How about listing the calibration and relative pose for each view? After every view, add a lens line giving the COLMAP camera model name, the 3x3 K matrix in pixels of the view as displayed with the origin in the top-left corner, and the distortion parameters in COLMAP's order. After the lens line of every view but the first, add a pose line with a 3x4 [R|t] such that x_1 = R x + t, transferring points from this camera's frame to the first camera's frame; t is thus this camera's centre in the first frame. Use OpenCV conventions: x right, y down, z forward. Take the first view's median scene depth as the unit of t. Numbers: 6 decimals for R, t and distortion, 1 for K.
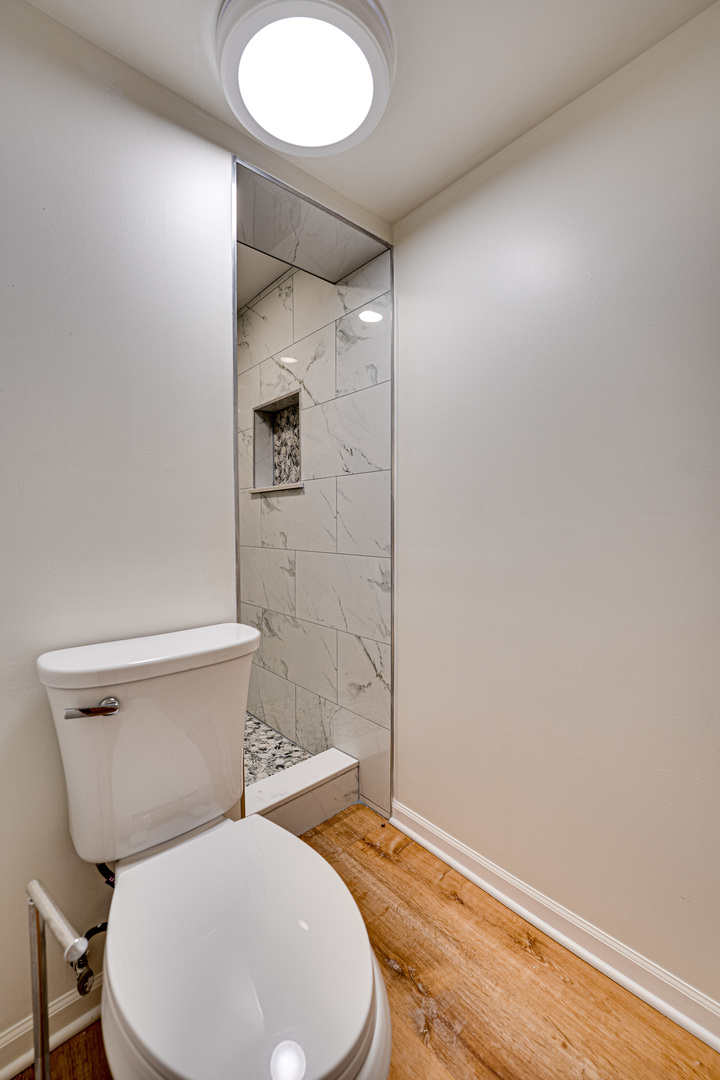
lens RADIAL K [[450.2, 0, 360.2], [0, 450.2, 537.9], [0, 0, 1]] dist [-0.028579, 0.000099]
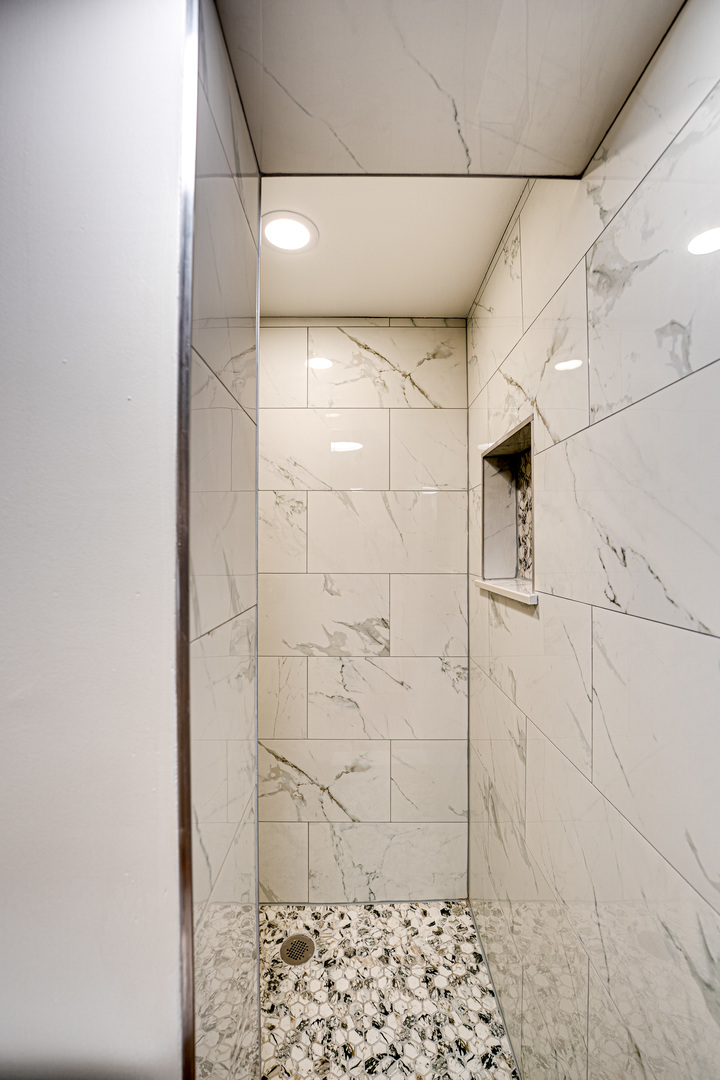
lens RADIAL K [[450.2, 0, 360.2], [0, 450.2, 537.9], [0, 0, 1]] dist [-0.028579, 0.000099]
pose [[0.764832, -0.008736, -0.644171, 0.044666], [-0.027989, 0.998513, -0.046773, -0.146414], [0.643622, 0.053804, 0.763450, 0.441914]]
